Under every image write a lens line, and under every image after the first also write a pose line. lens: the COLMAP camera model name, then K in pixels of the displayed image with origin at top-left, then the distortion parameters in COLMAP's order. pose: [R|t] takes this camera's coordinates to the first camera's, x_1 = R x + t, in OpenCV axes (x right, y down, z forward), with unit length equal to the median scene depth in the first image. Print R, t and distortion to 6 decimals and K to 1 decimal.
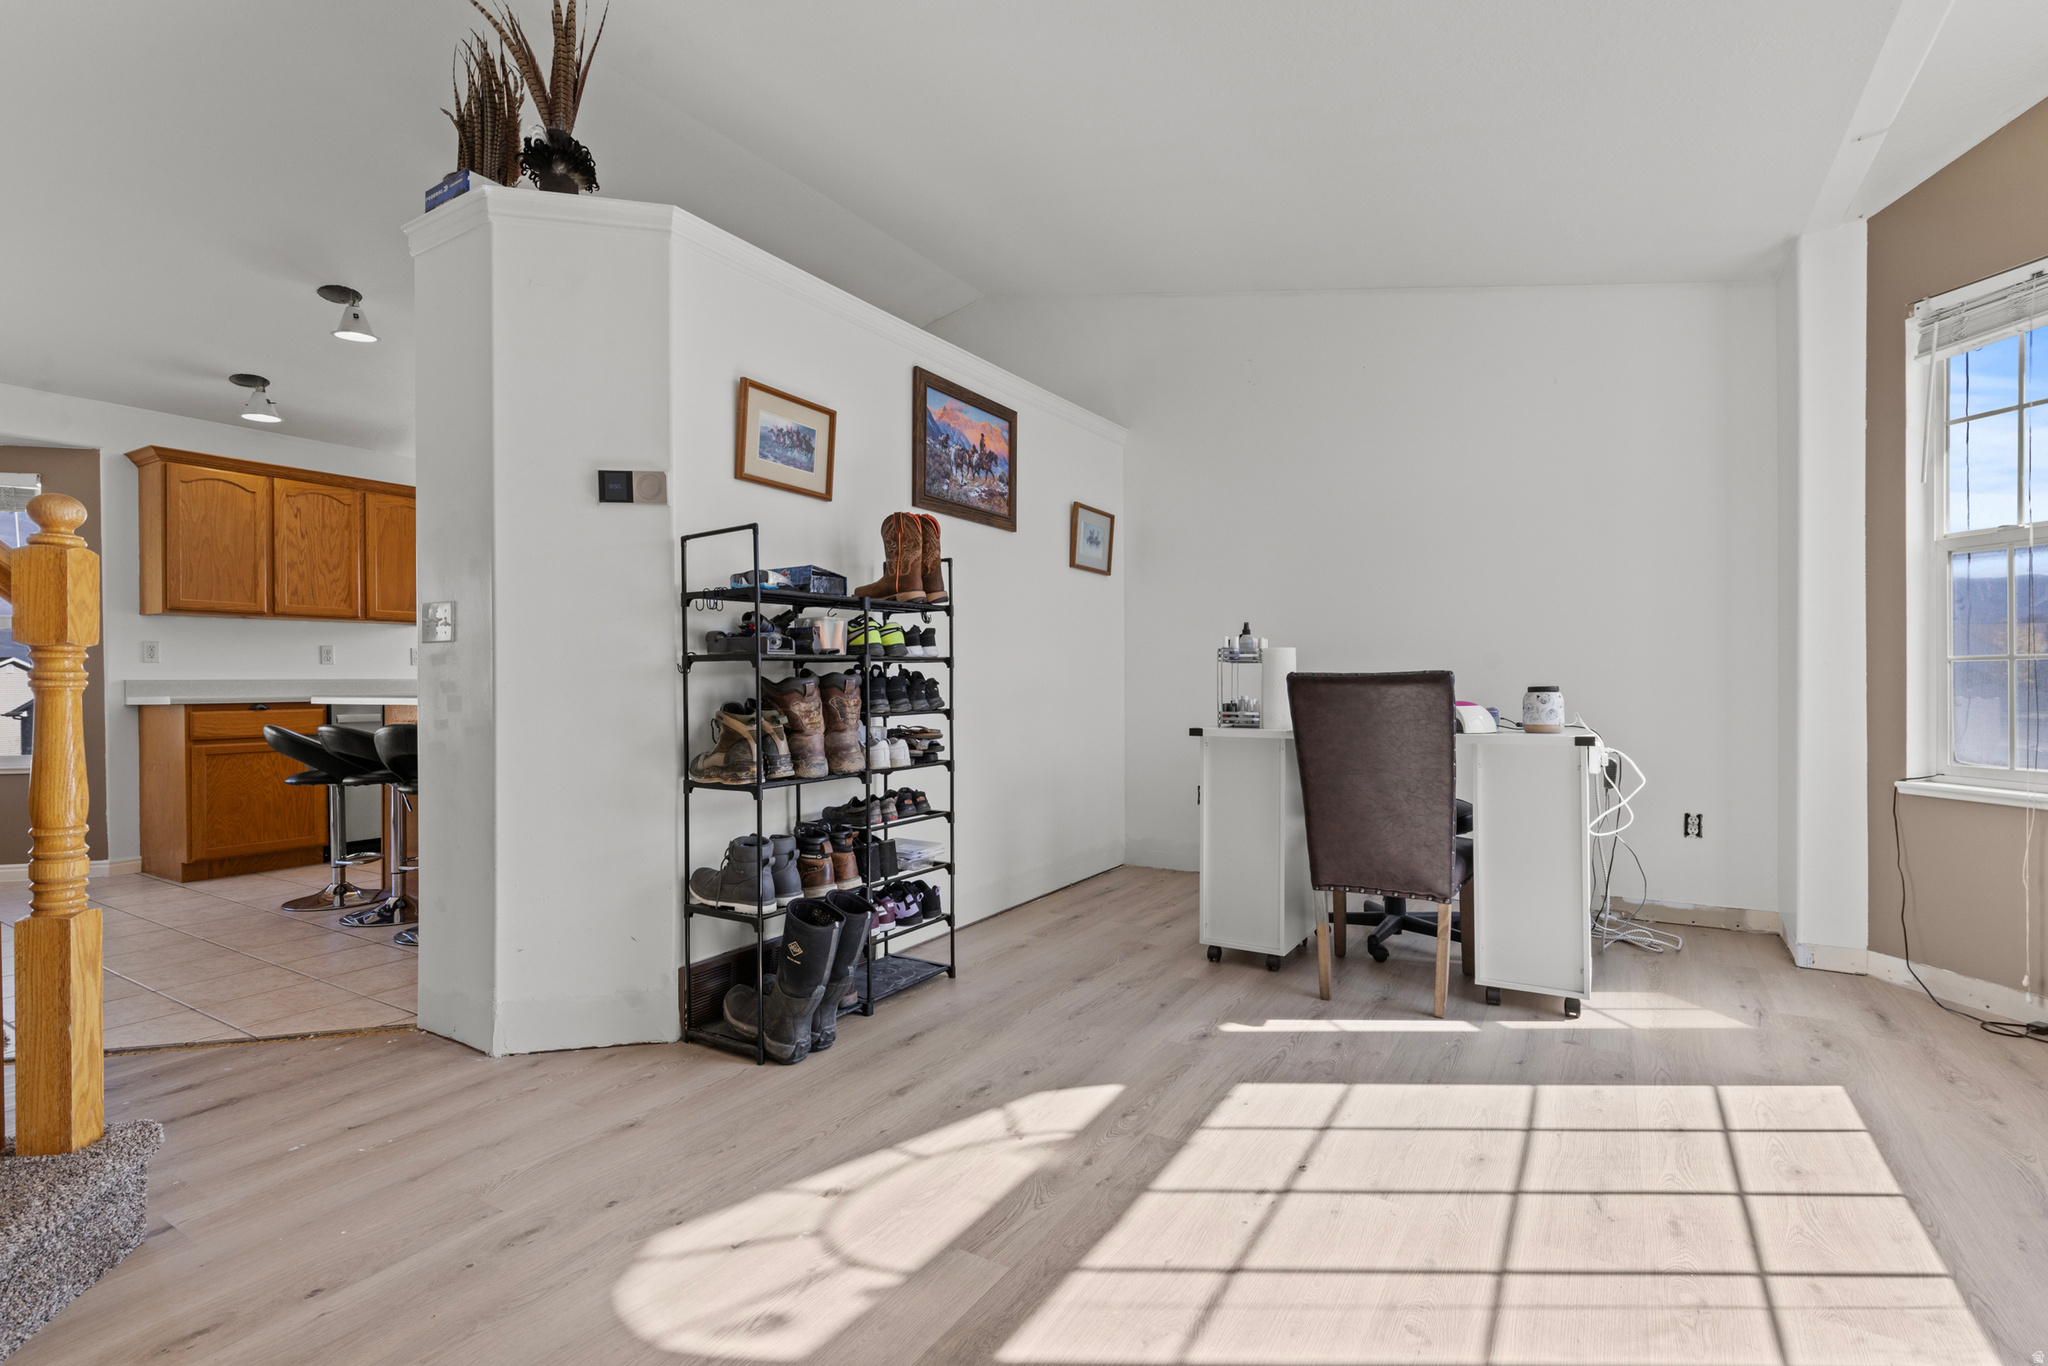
lens RADIAL K [[946.6, 0, 973.9], [0, 946.6, 681.1], [0, 0, 1]] dist [0.003353, -0.000483]
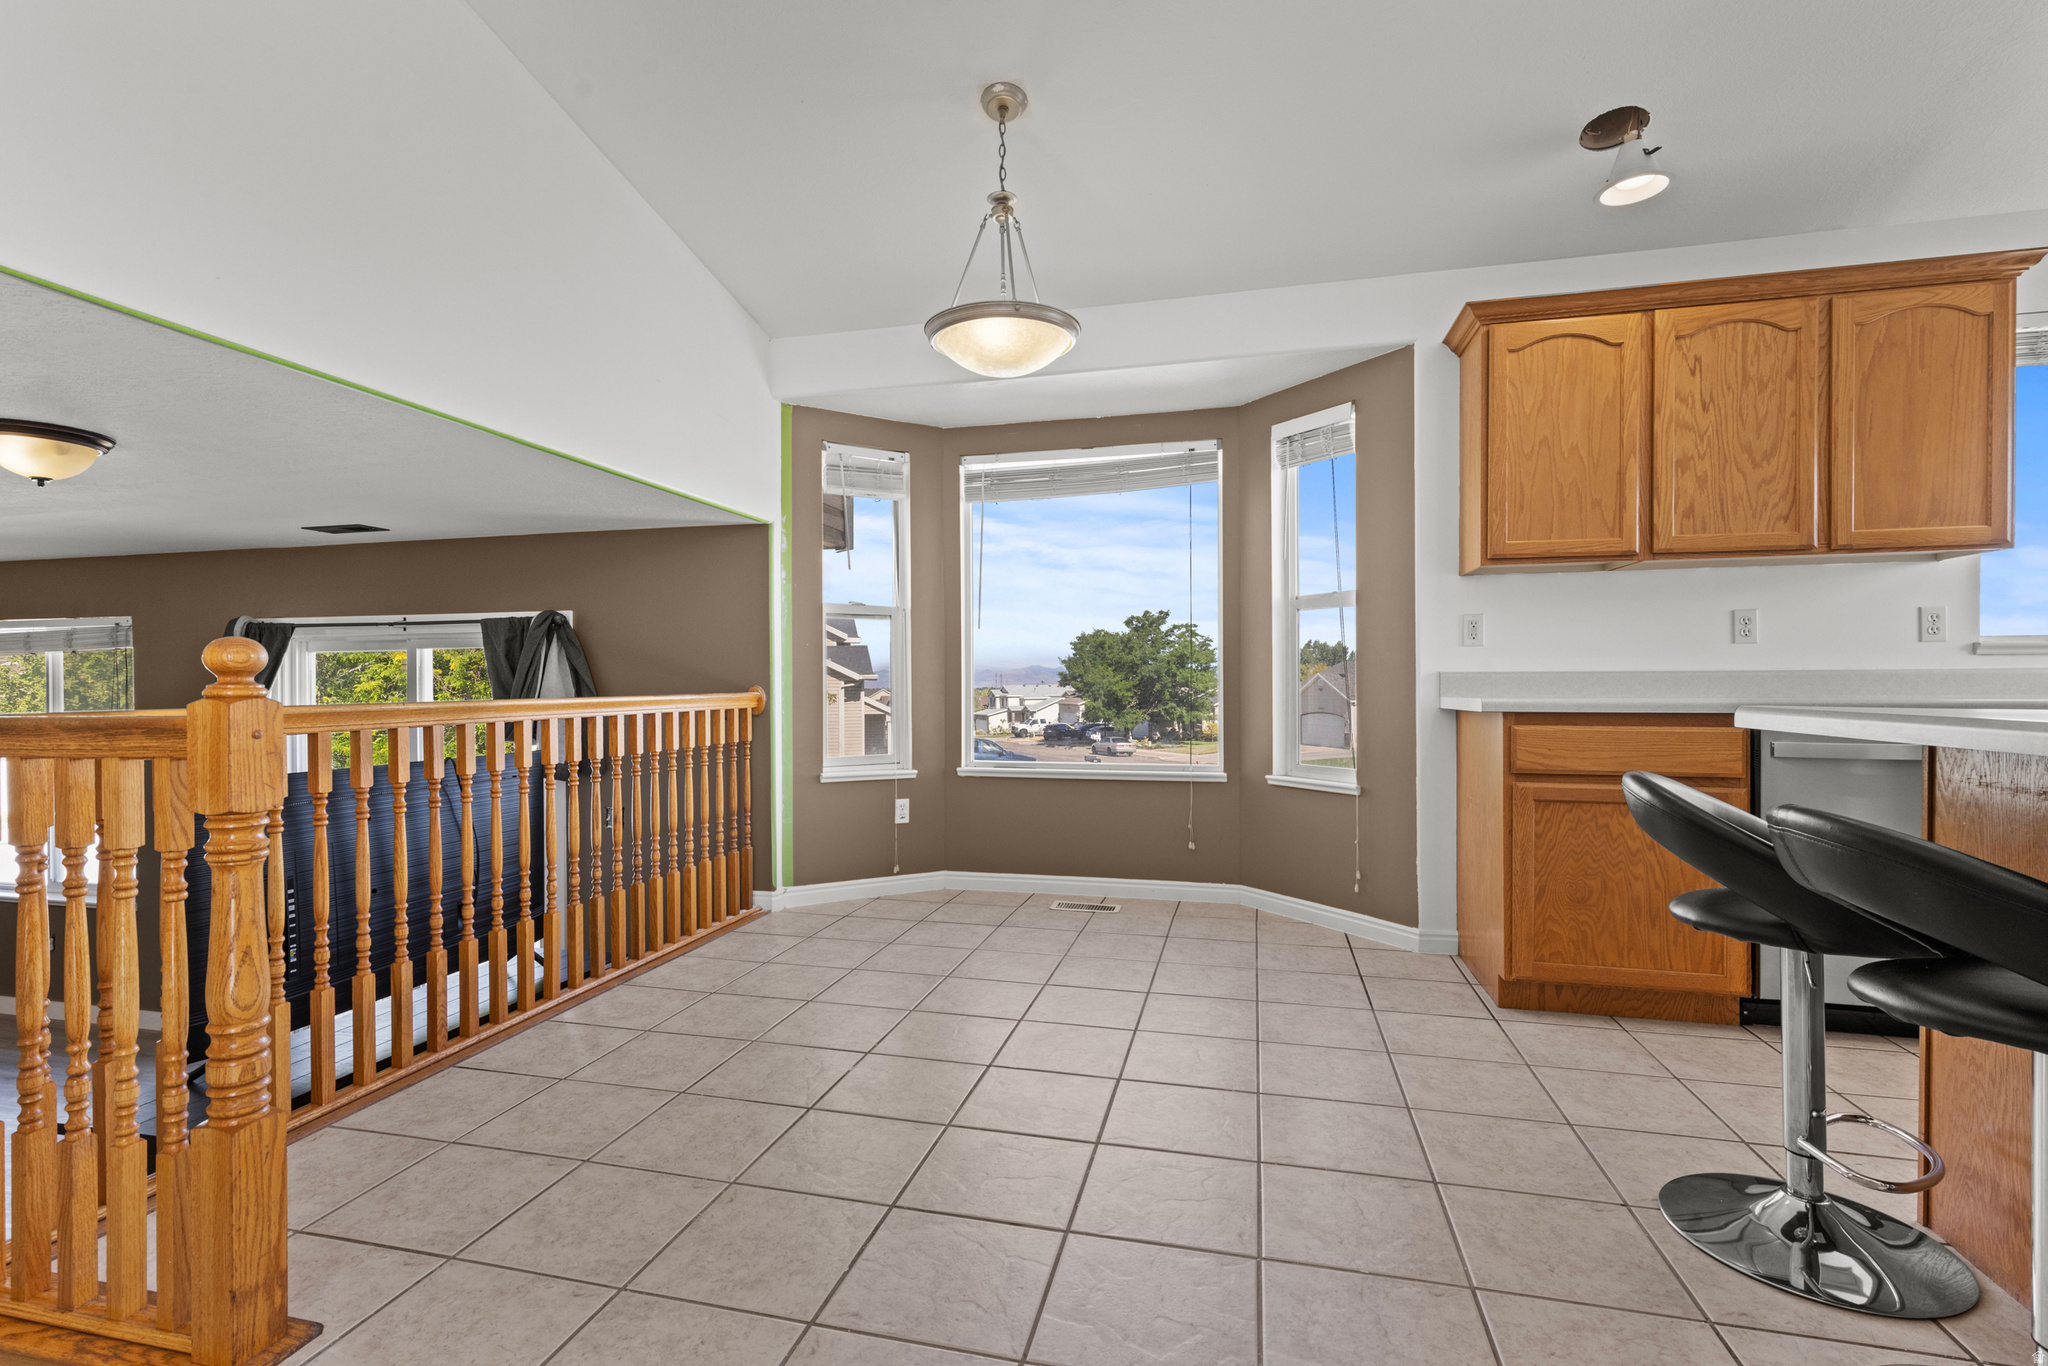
lens RADIAL K [[910.7, 0, 1029.6], [0, 910.7, 690.6], [0, 0, 1]] dist [0.002131, 0.000092]
pose [[0.327835, 0.015339, -0.944611, -0.370554], [0.001225, 0.999860, 0.016661, 0.001004], [0.944734, -0.006619, 0.327770, 0.505554]]
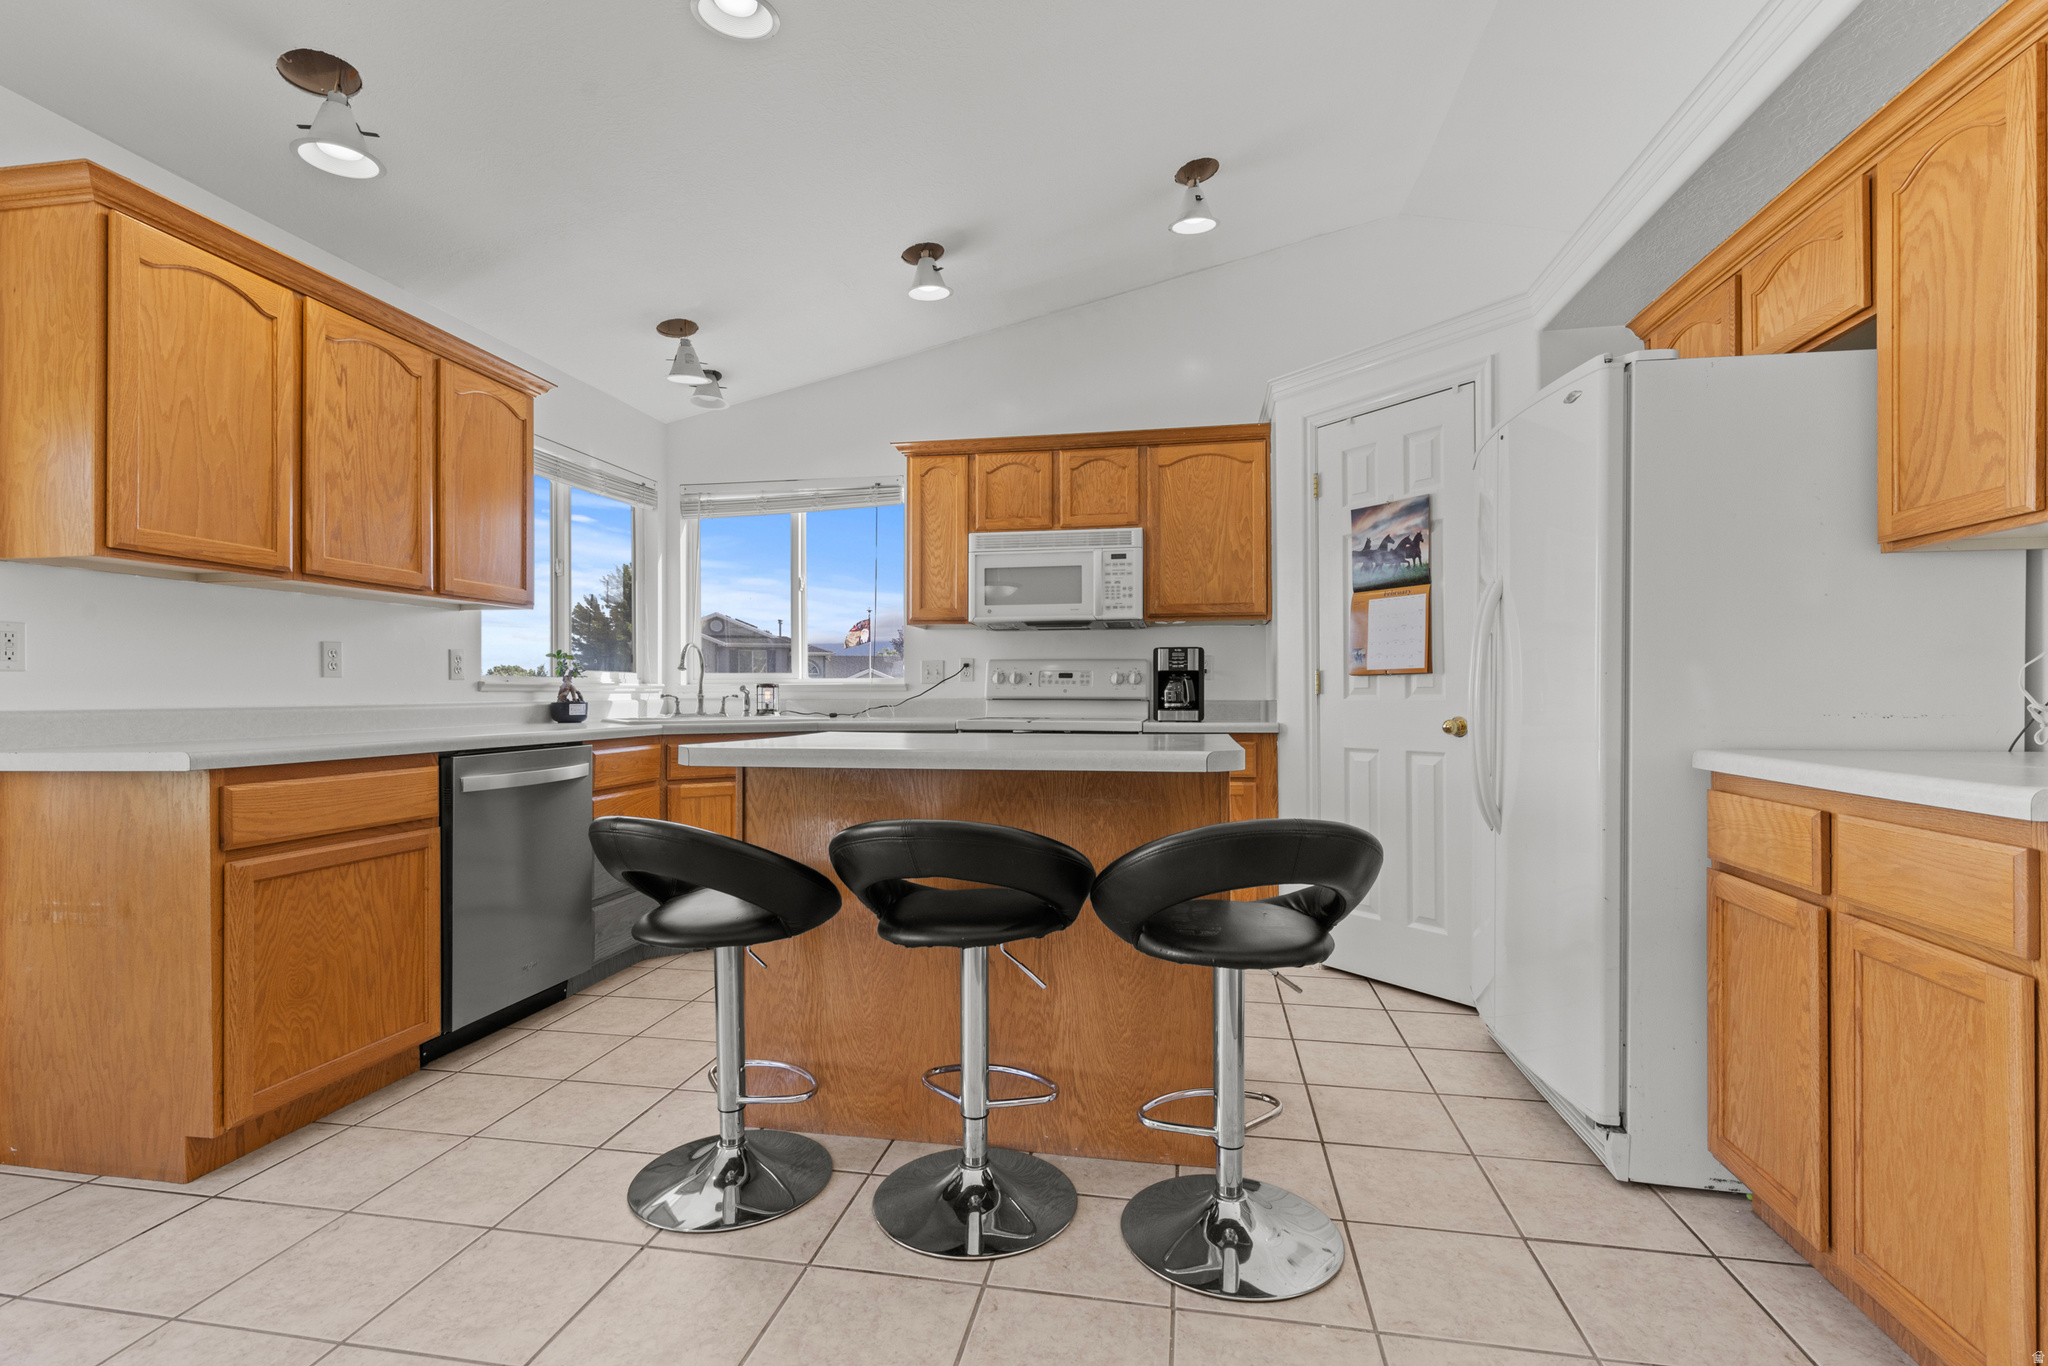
lens RADIAL K [[937.0, 0, 1015.0], [0, 937.0, 692.1], [0, 0, 1]] dist [0.004261, -0.000043]
pose [[0.930606, 0.006277, 0.365969, -0.614119], [-0.005103, 0.999978, -0.004174, -0.010361], [-0.365987, 0.002016, 0.930618, 0.443011]]
